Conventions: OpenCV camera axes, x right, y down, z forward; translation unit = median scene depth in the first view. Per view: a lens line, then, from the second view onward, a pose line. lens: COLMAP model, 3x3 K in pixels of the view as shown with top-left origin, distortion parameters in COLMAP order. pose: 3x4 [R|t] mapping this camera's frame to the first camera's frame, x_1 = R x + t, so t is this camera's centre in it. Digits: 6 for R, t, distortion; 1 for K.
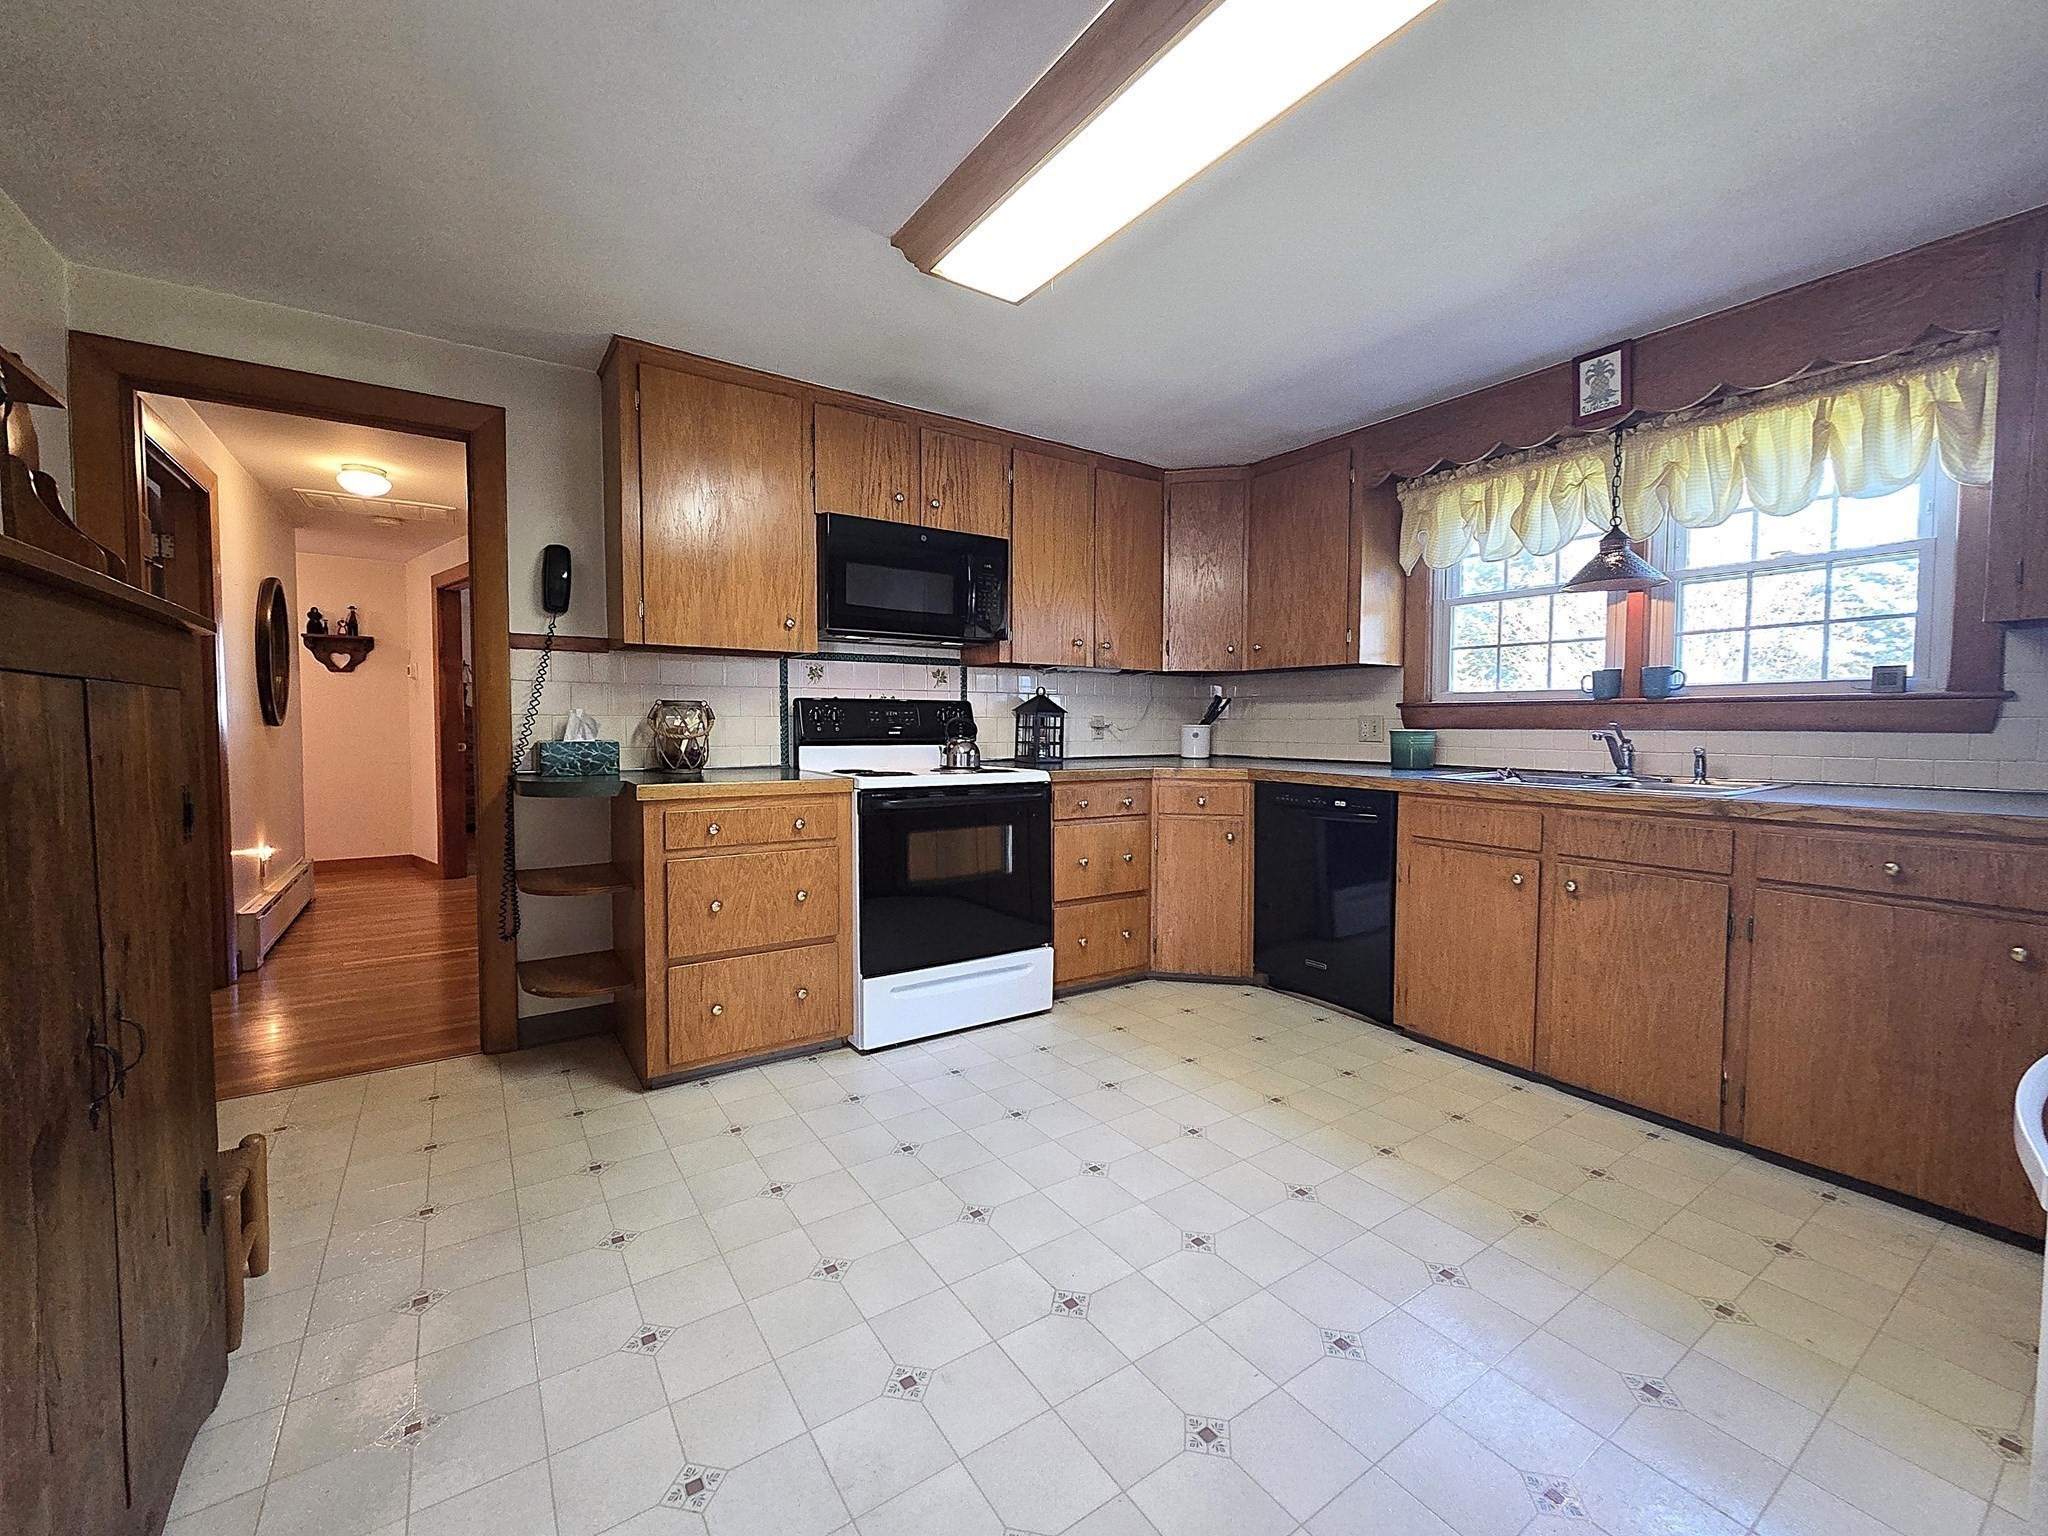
lens RADIAL K [[835.0, 0, 1022.7], [0, 835.0, 762.2], [0, 0, 1]] dist [0.001759, -0.001185]
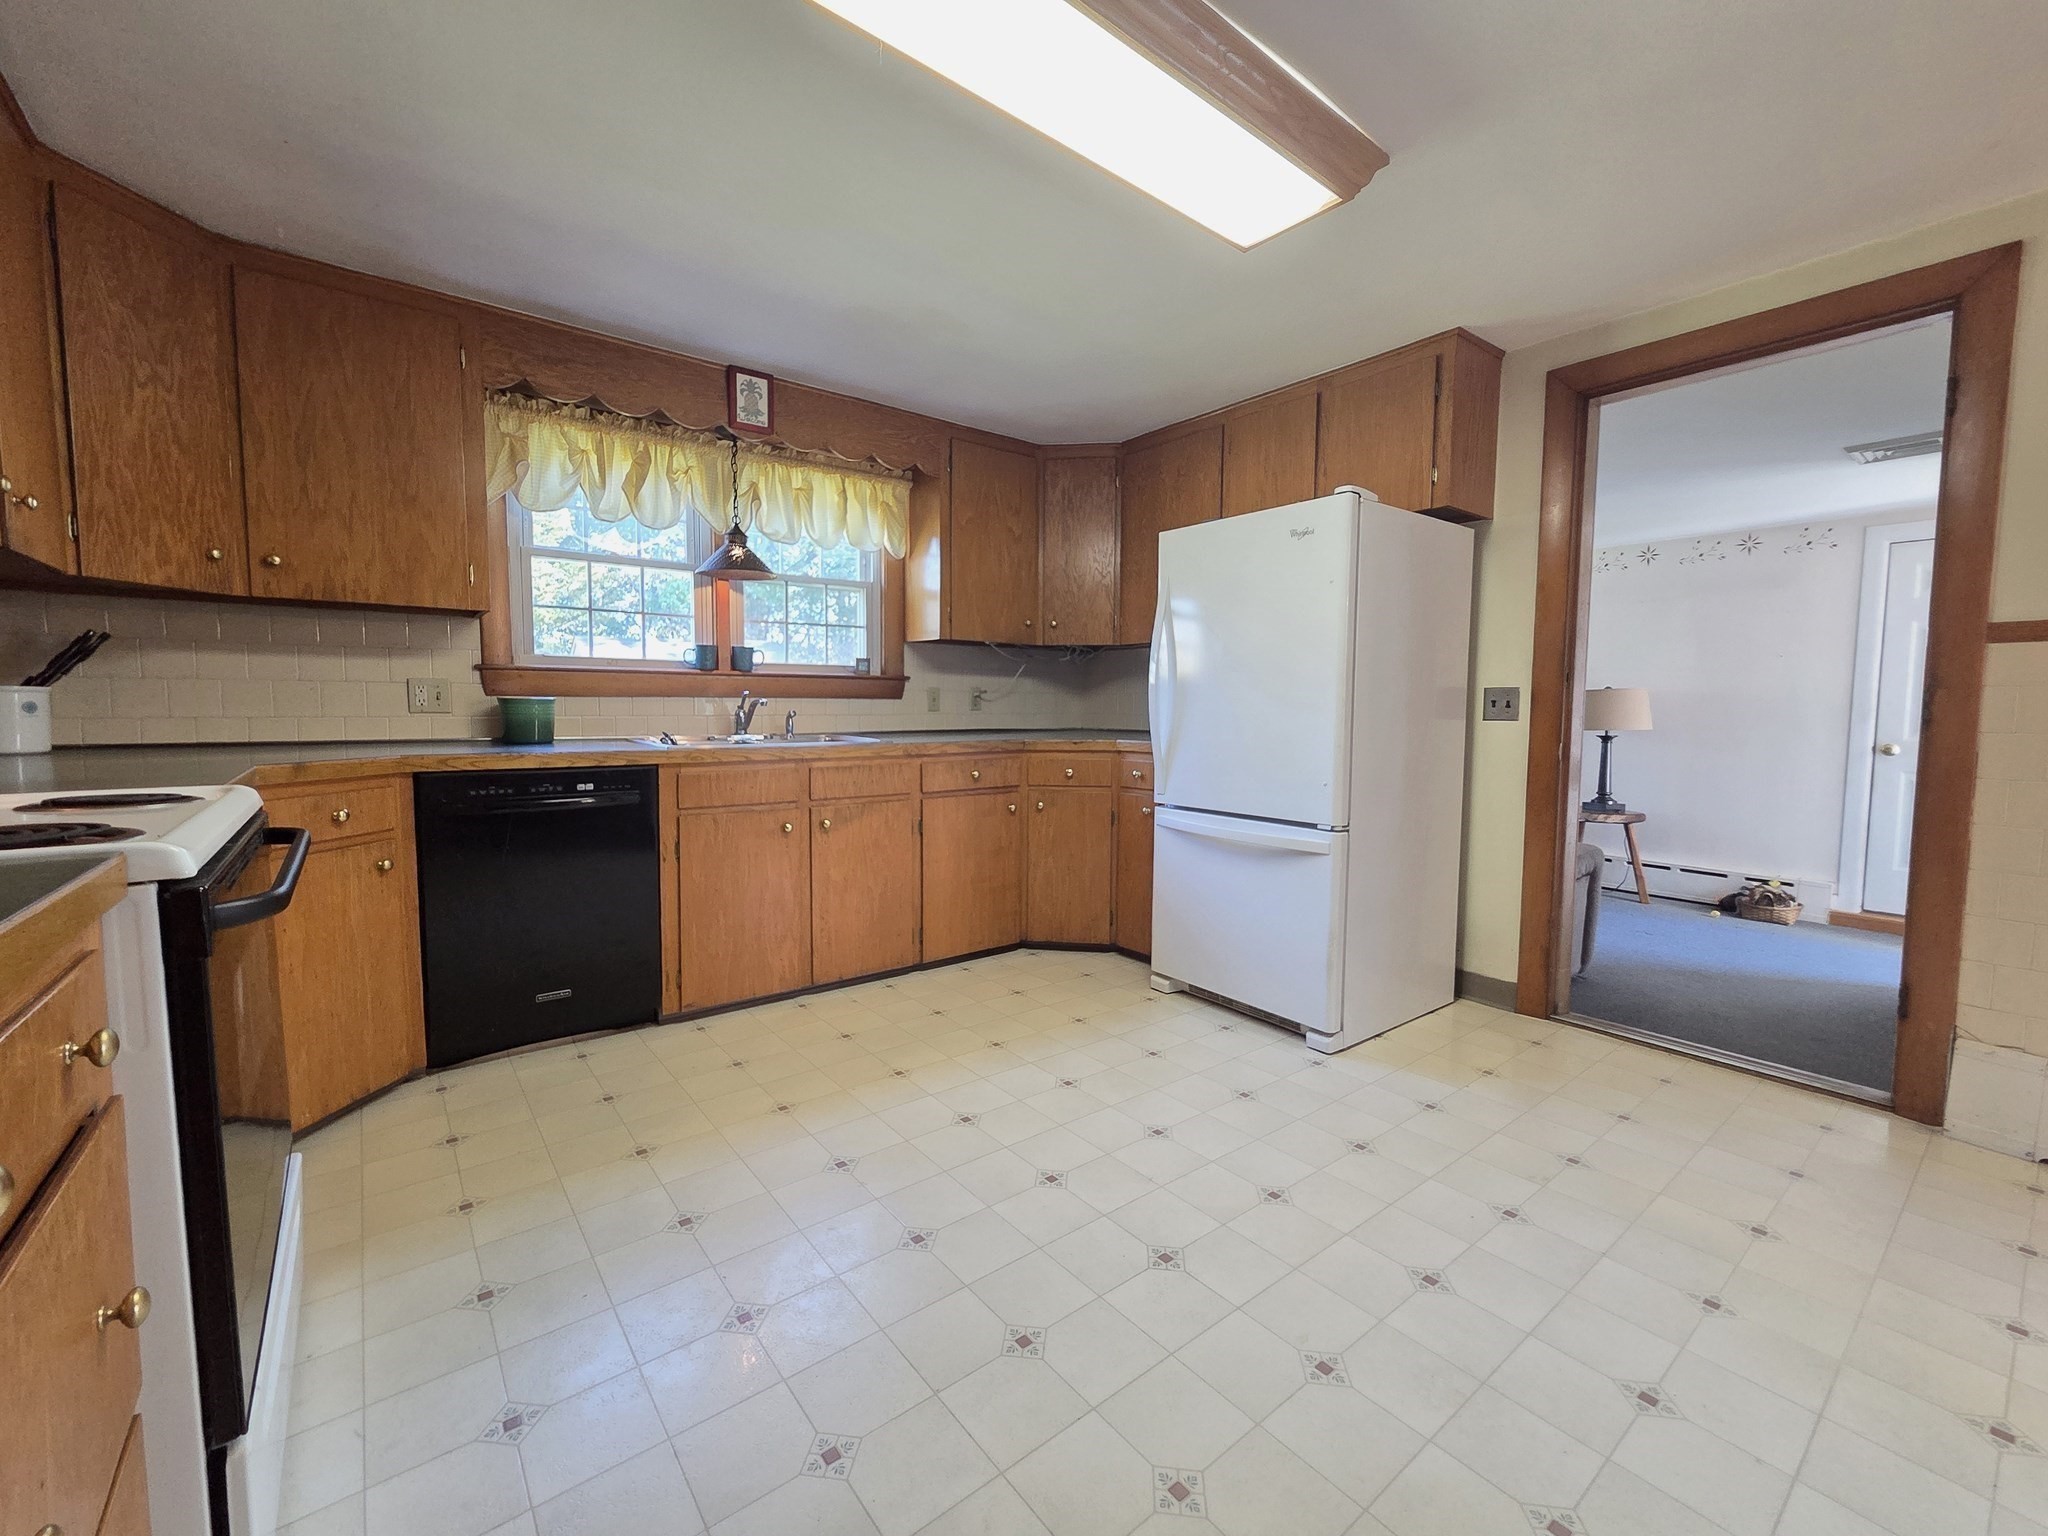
lens RADIAL K [[835.3, 0, 1023.2], [0, 835.3, 763.3], [0, 0, 1]] dist [0.001231, -0.000193]
pose [[-0.073626, -0.074522, 0.994498, -0.488288], [0.040134, 0.996175, 0.077619, -0.020724], [-0.996478, 0.045628, -0.070353, 0.661892]]
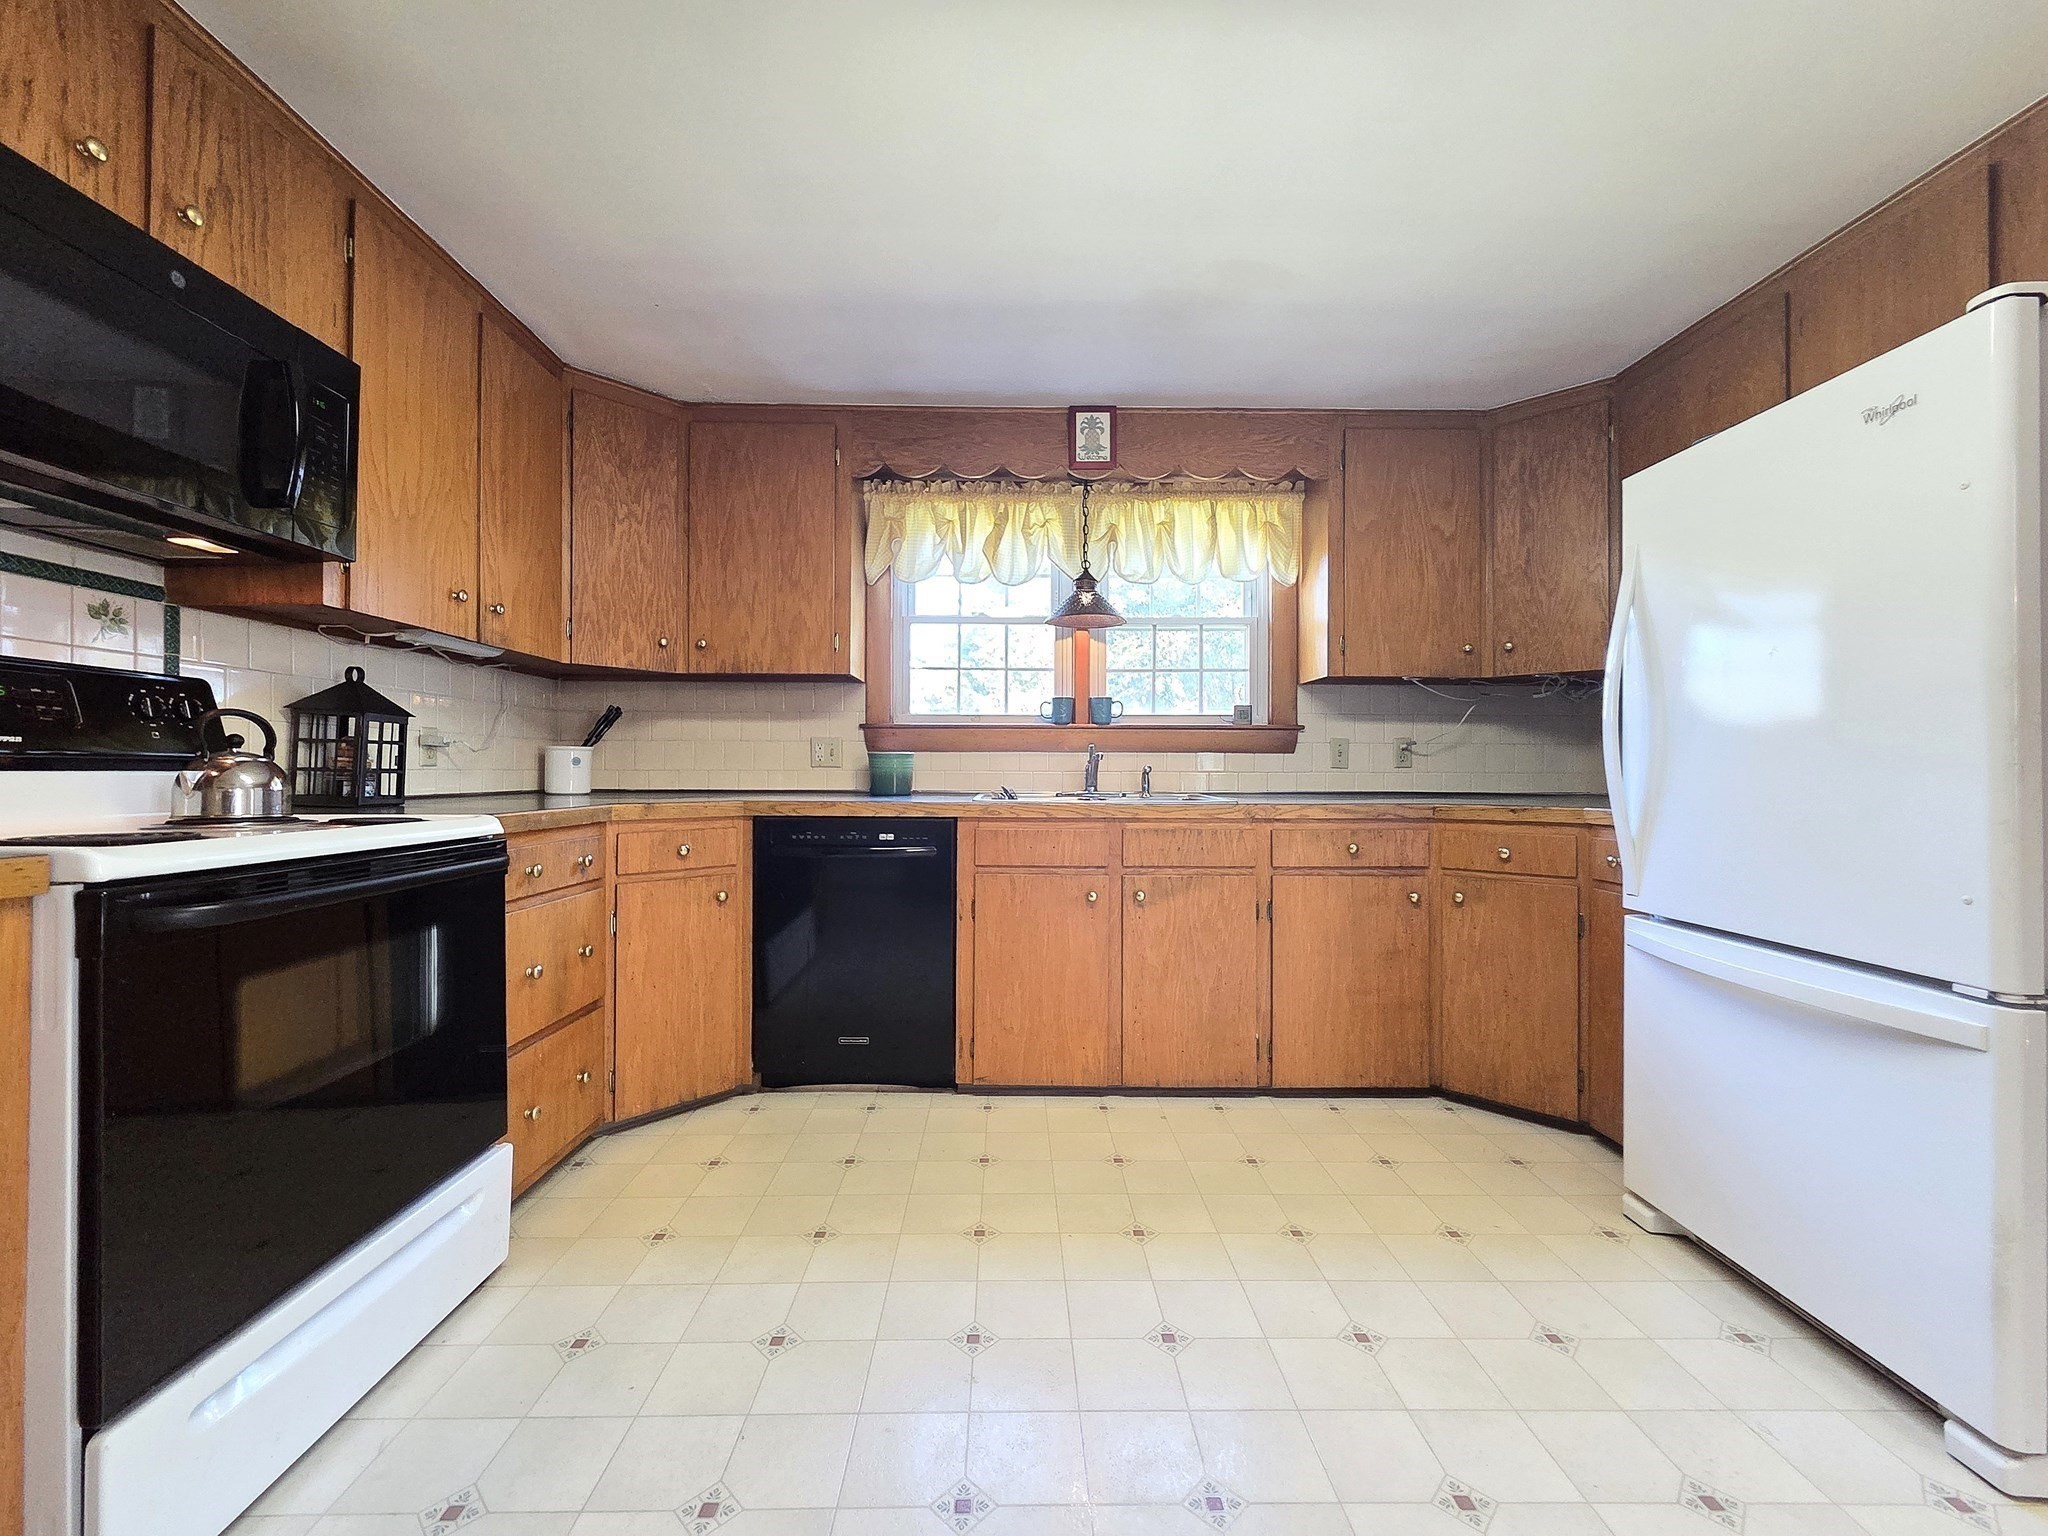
lens RADIAL K [[835.0, 0, 1022.7], [0, 835.0, 762.2], [0, 0, 1]] dist [0.001759, -0.001185]
pose [[0.546192, 0.006142, 0.837637, -0.255759], [0.037820, 0.998773, -0.031985, 0.007209], [-0.836806, 0.049149, 0.545289, 0.452061]]
